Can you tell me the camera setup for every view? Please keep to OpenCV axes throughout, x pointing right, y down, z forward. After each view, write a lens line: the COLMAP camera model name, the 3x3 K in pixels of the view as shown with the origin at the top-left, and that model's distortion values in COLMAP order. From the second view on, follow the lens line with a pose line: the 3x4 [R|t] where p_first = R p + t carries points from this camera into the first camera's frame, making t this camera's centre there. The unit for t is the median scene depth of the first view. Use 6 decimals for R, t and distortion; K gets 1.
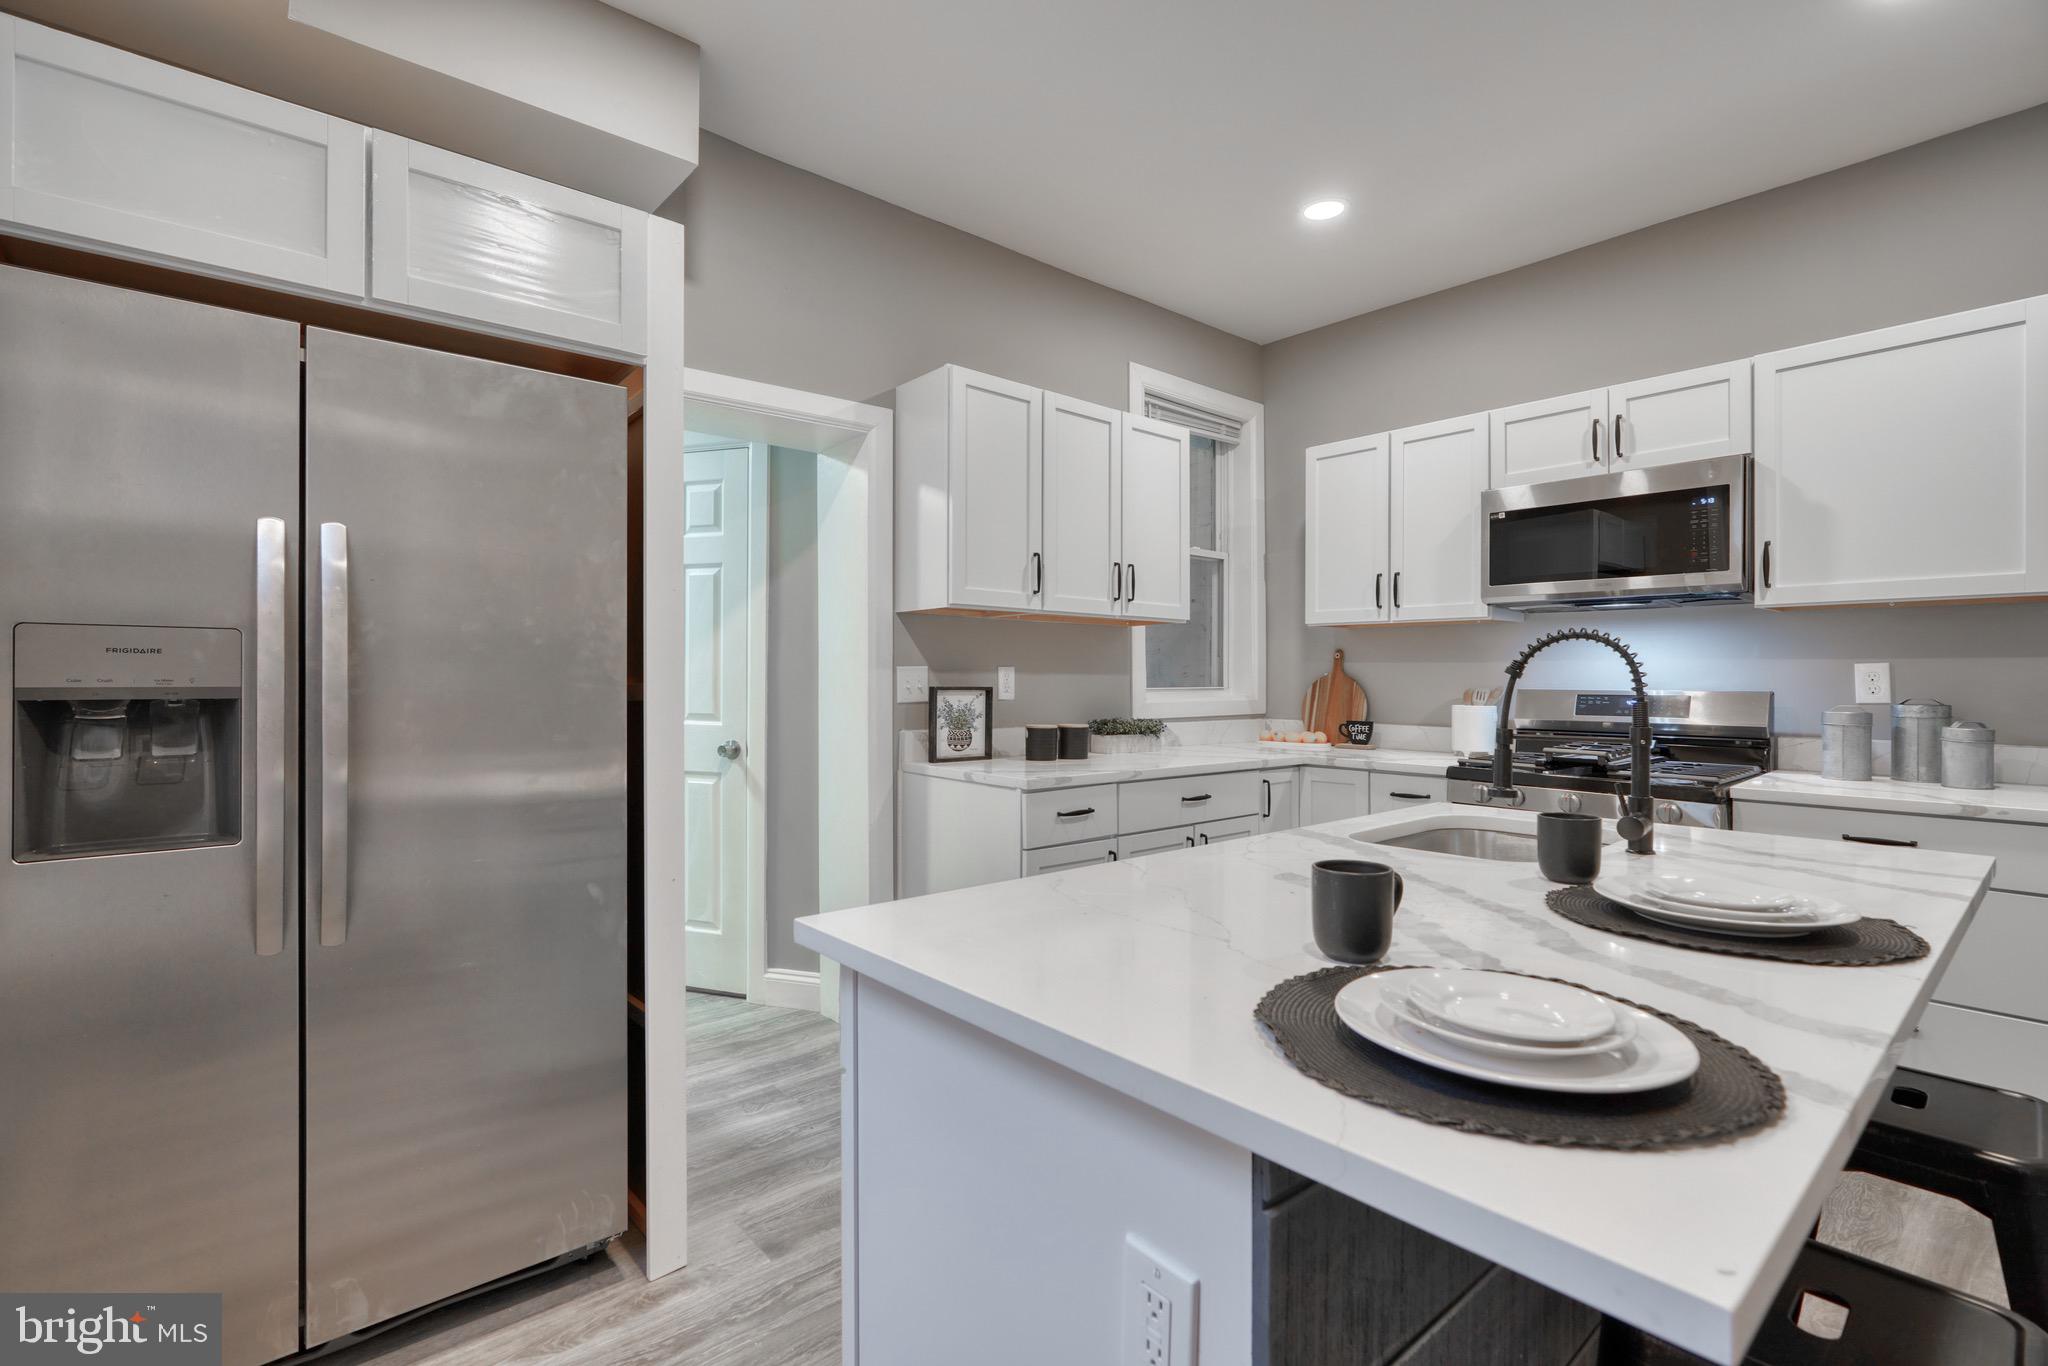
lens RADIAL K [[924.0, 0, 1020.5], [0, 924.0, 671.7], [0, 0, 1]] dist [0.001171, 0.000415]
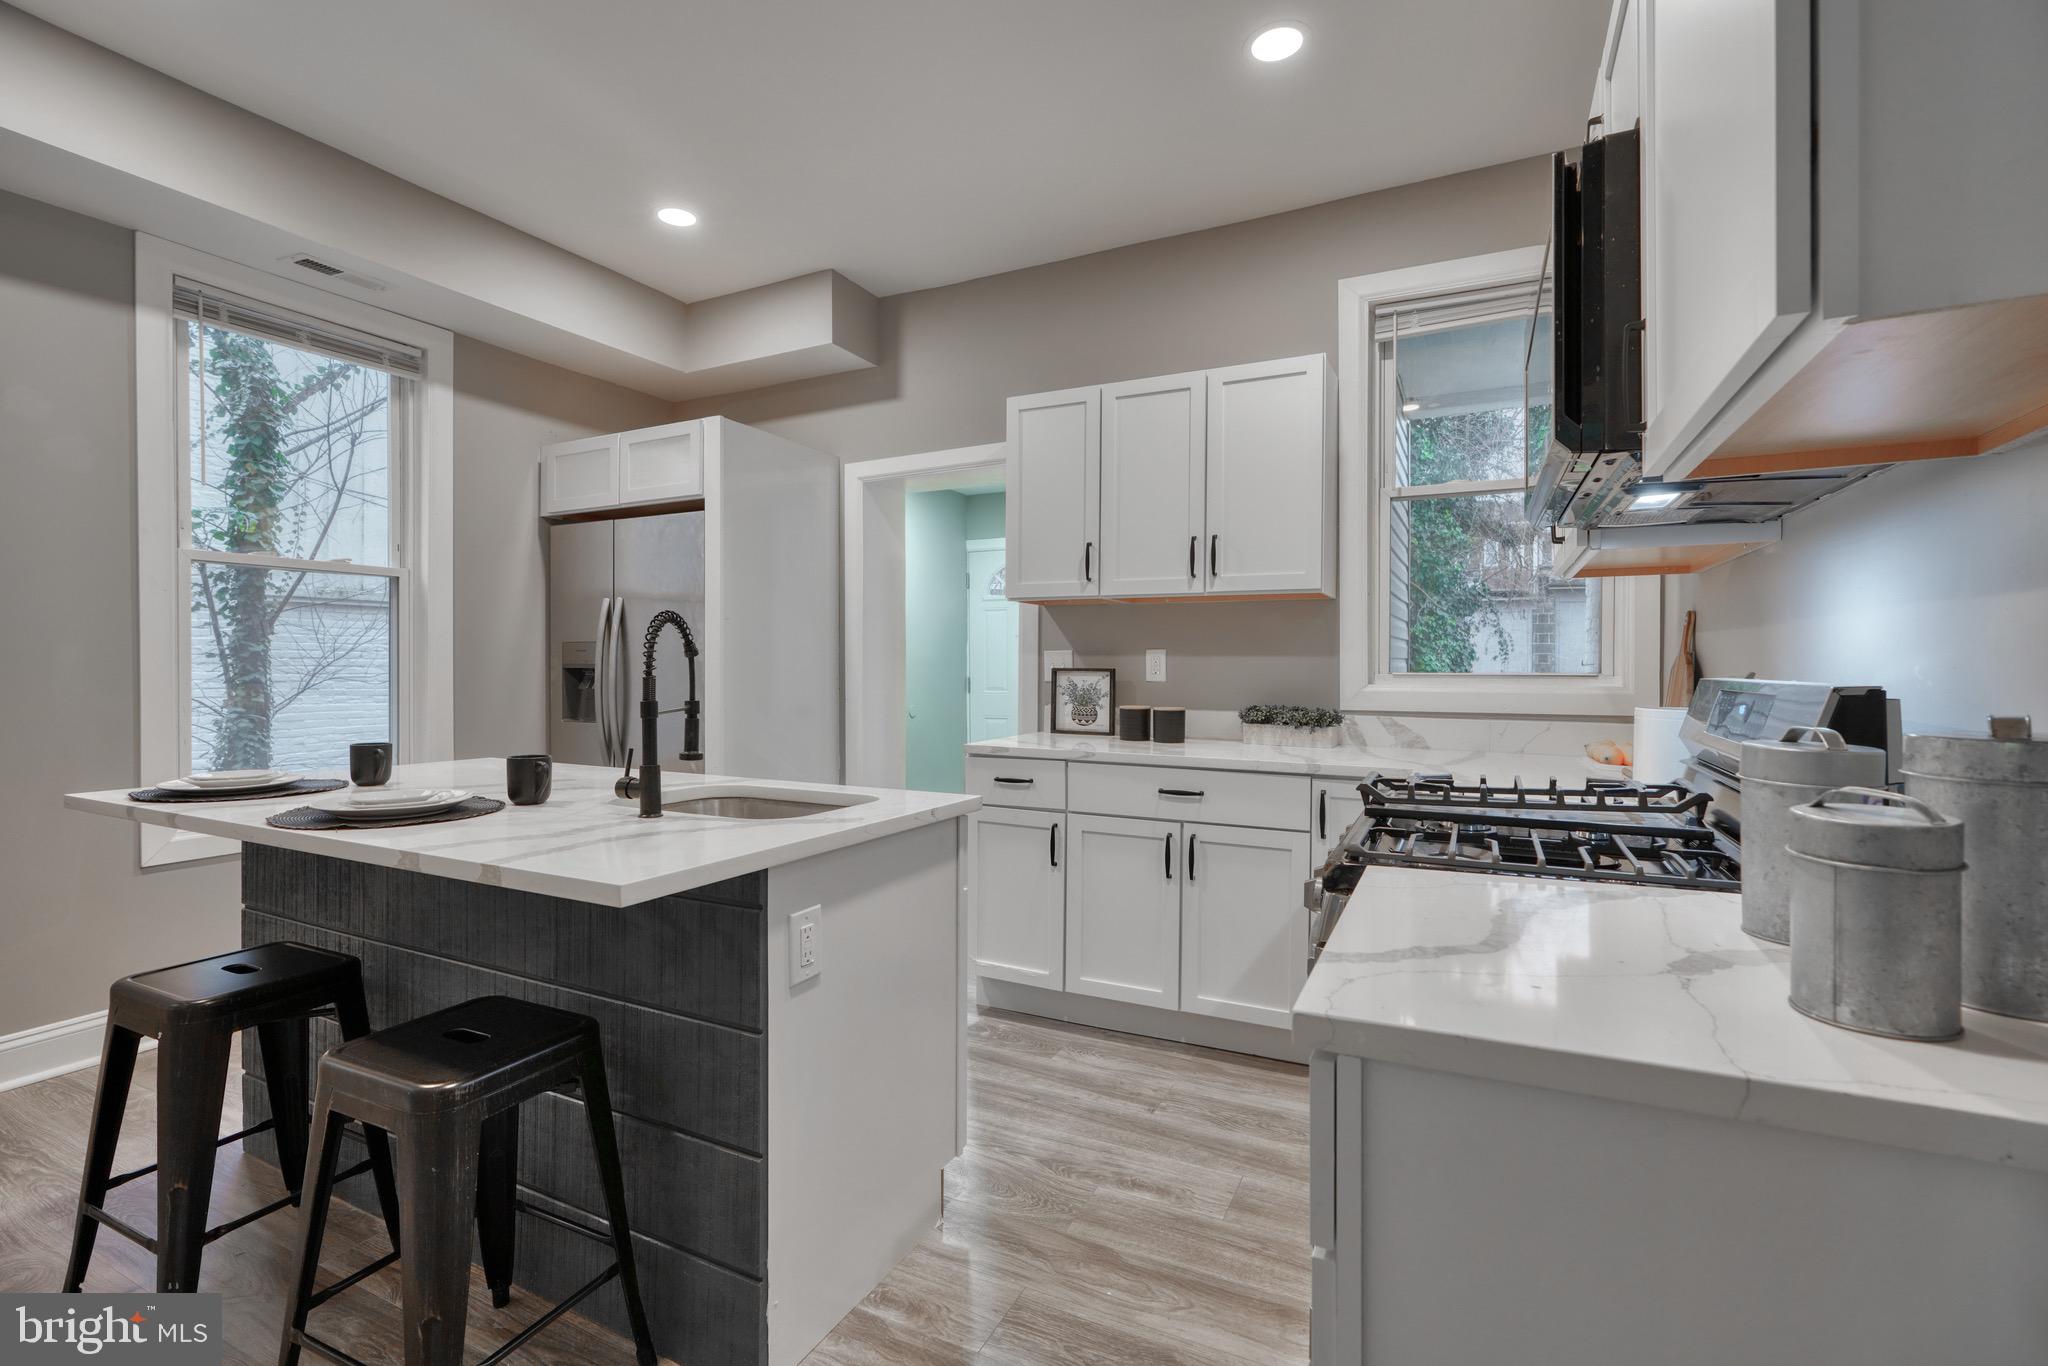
lens RADIAL K [[924.0, 0, 1020.5], [0, 924.0, 671.7], [0, 0, 1]] dist [0.001171, 0.000415]
pose [[0.389559, 0.009235, -0.920955, 0.924046], [0.003628, 0.999927, 0.011561, 0.007222], [0.920994, -0.007845, 0.389497, 0.486887]]
